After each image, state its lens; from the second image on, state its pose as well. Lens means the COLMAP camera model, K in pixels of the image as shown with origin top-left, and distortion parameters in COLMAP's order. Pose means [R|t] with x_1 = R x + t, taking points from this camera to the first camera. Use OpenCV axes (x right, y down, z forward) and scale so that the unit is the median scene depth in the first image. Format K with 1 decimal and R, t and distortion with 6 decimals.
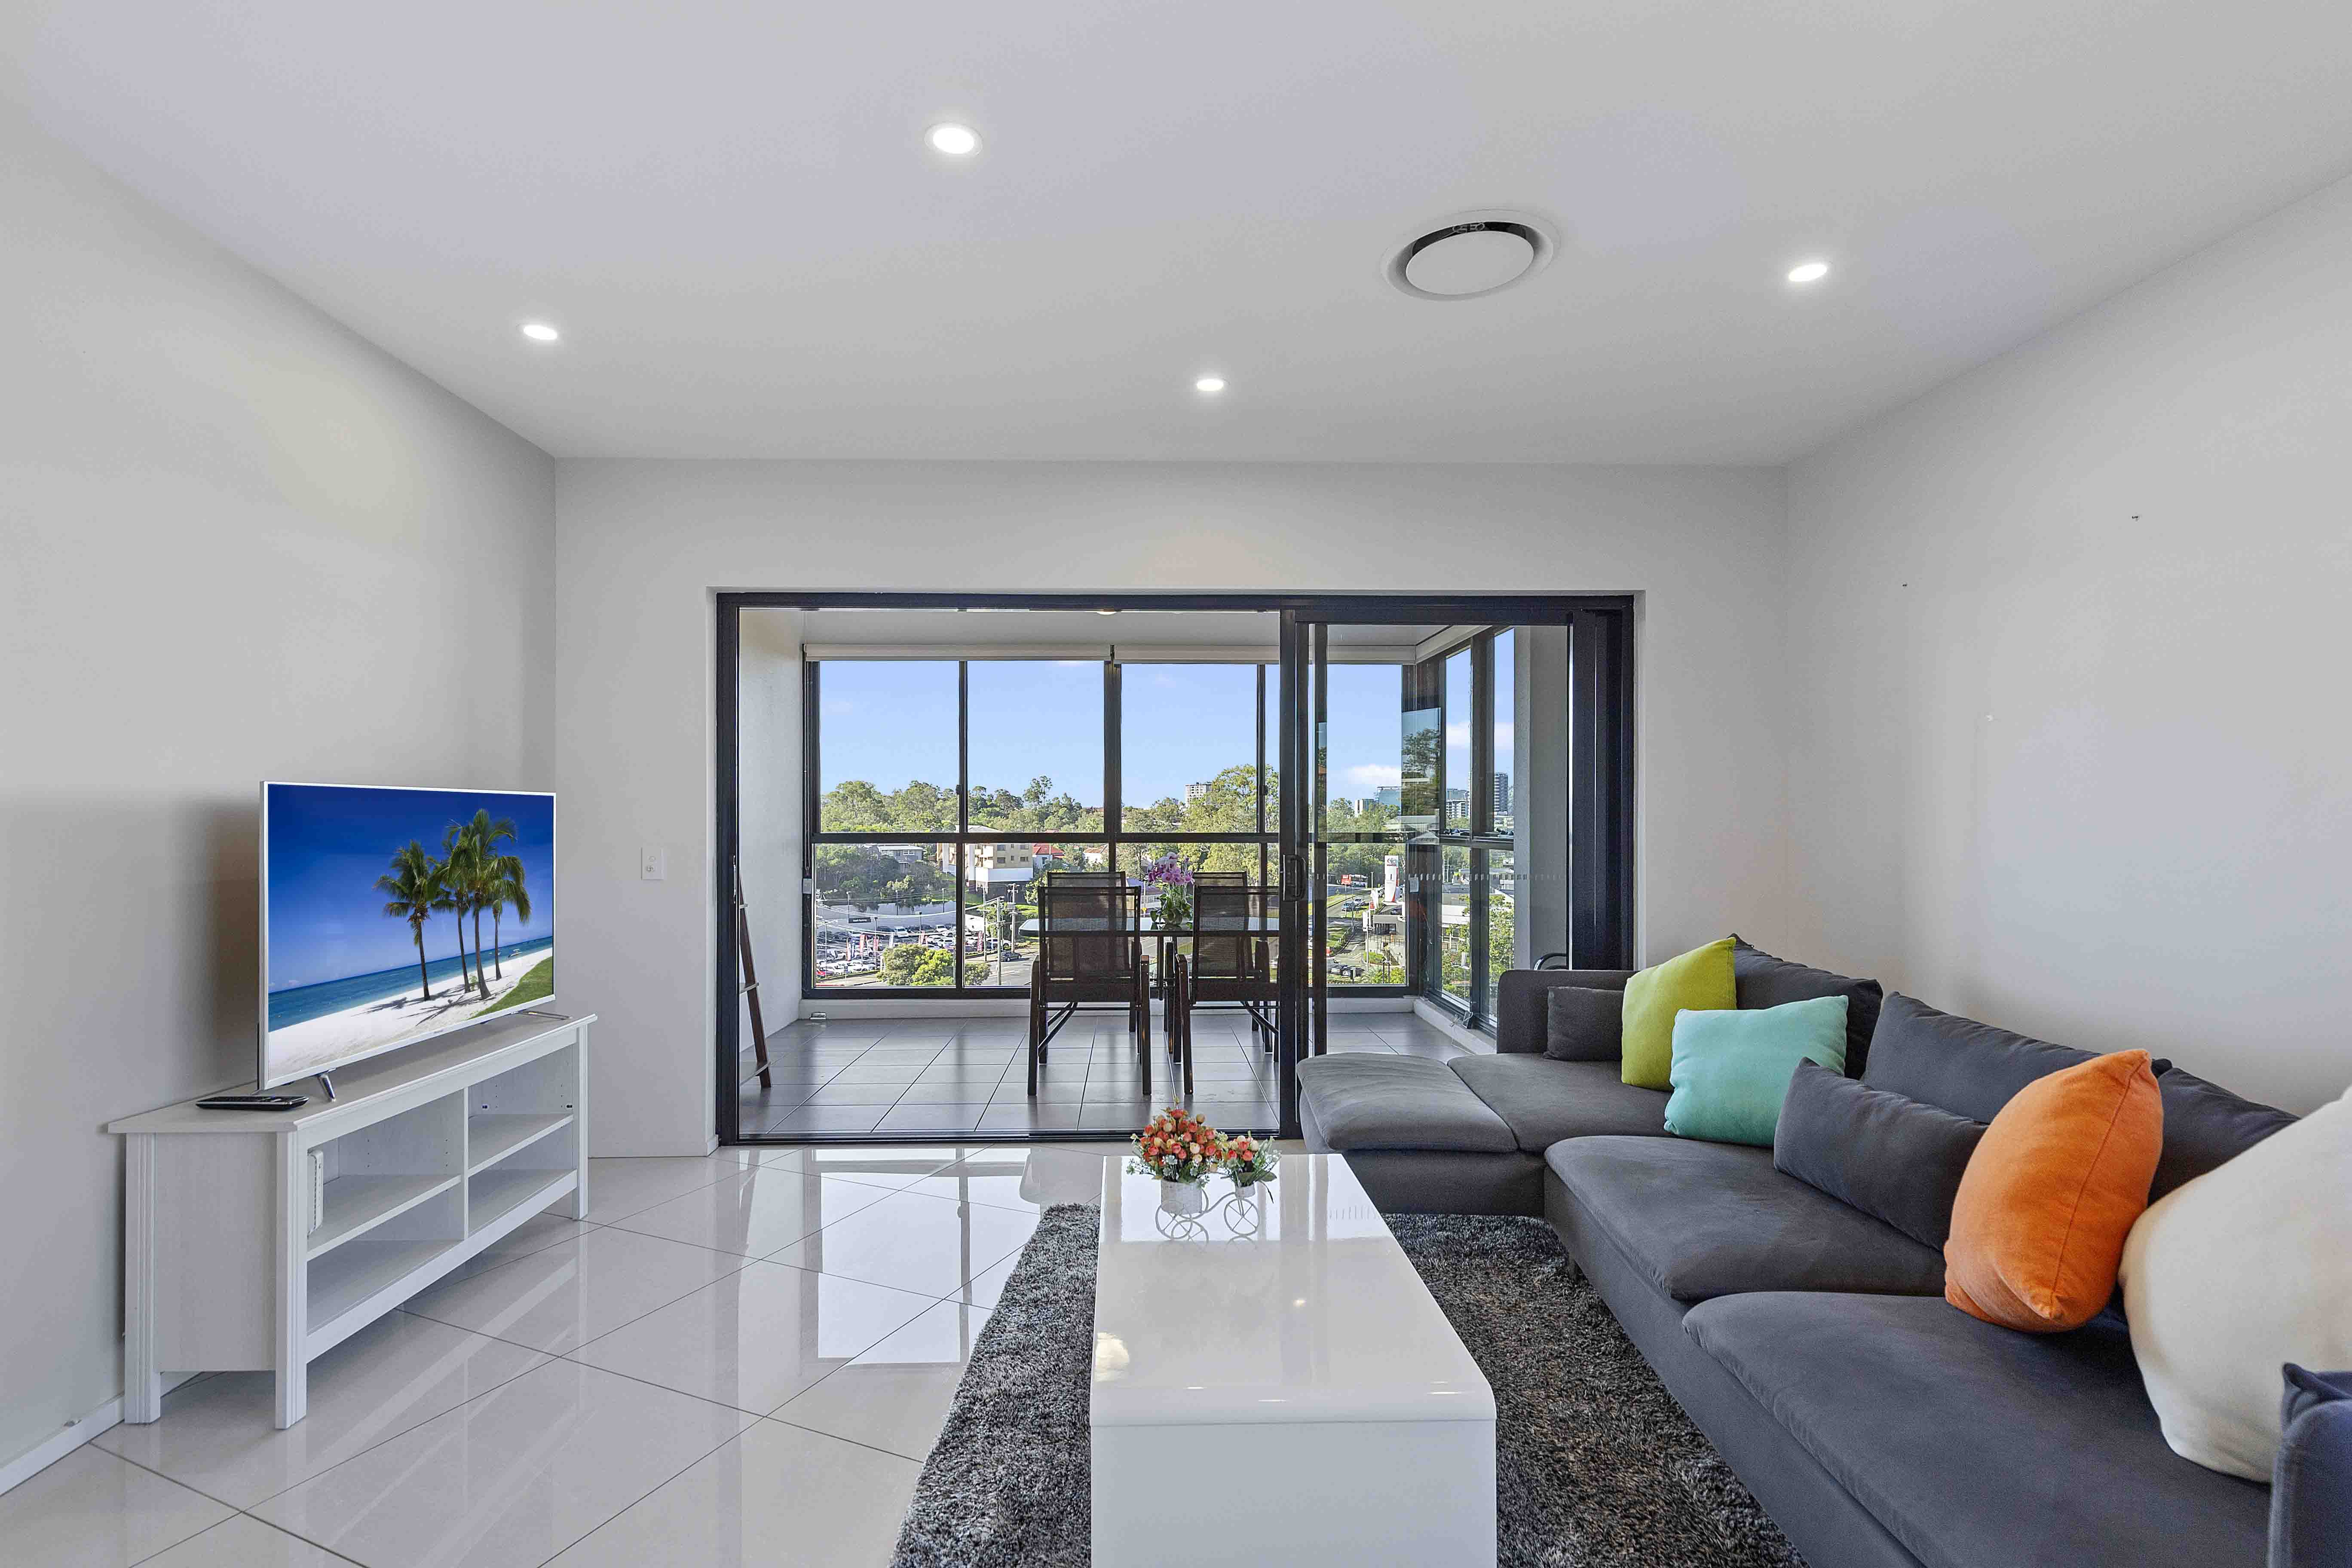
lens RADIAL K [[1164.9, 0, 1161.8], [0, 1164.9, 800.7], [0, 0, 1]] dist [0.010944, 0.003495]
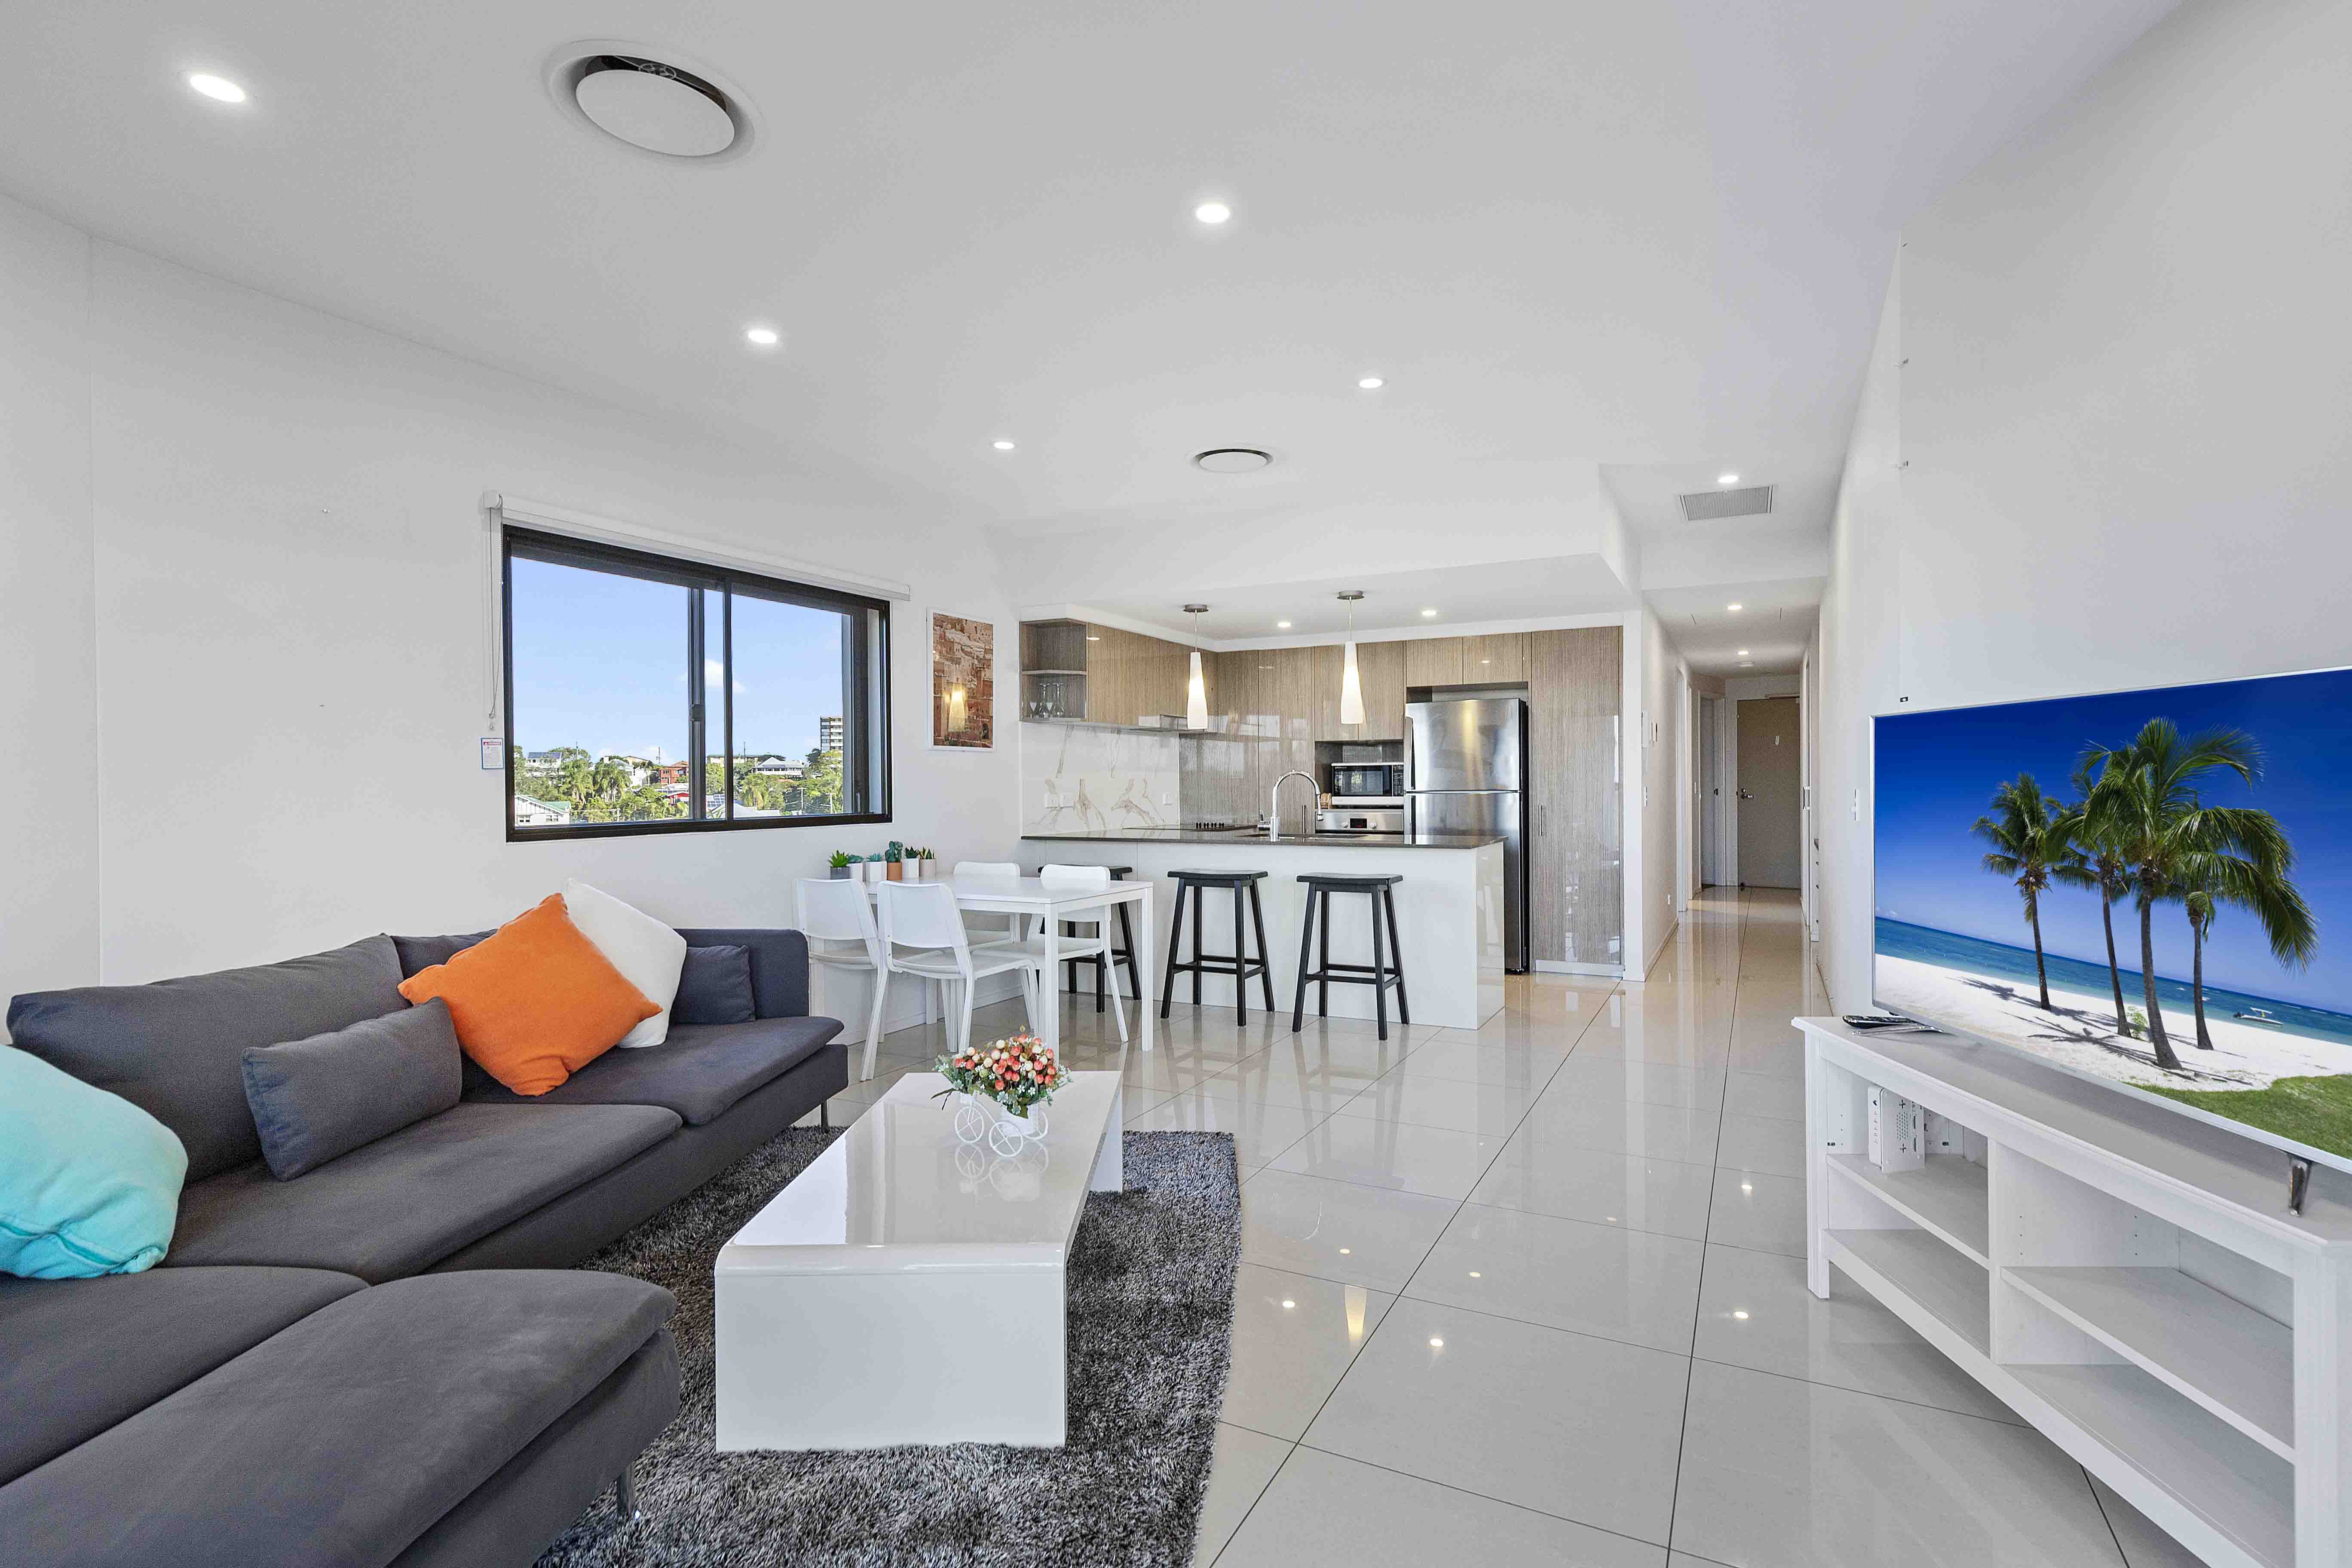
lens RADIAL K [[1164.9, 0, 1184.8], [0, 1164.9, 789.8], [0, 0, 1]] dist [0.010944, 0.003495]
pose [[-0.997849, 0.007592, 0.065115, -0.165807], [0.007096, 0.999944, -0.007845, 0.042911], [-0.065171, -0.007366, -0.997847, 1.618355]]
